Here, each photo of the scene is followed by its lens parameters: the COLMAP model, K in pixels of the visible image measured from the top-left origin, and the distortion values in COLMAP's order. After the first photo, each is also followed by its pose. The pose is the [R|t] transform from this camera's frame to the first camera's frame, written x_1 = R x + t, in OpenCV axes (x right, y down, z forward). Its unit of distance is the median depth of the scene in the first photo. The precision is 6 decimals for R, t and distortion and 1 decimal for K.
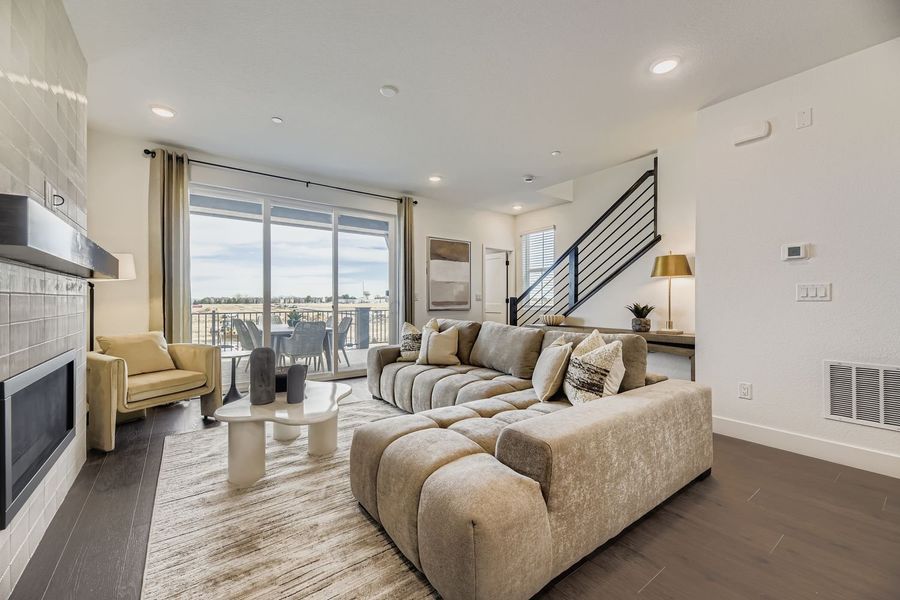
lens RADIAL K [[363.7, 0, 450.5], [0, 363.7, 298.3], [0, 0, 1]] dist [0.010334, -0.001450]
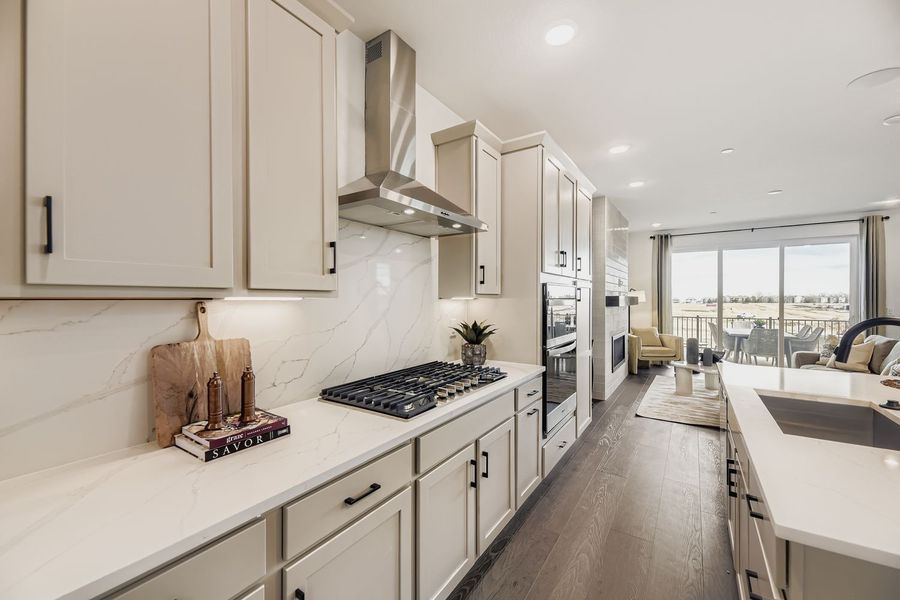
lens RADIAL K [[363.7, 0, 450.2], [0, 363.7, 299.0], [0, 0, 1]] dist [0.010334, -0.001450]
pose [[0.332084, 0.001470, -0.943249, 0.685892], [0.004952, 0.999982, 0.003302, -0.073429], [0.943237, -0.005768, 0.332071, -0.697773]]
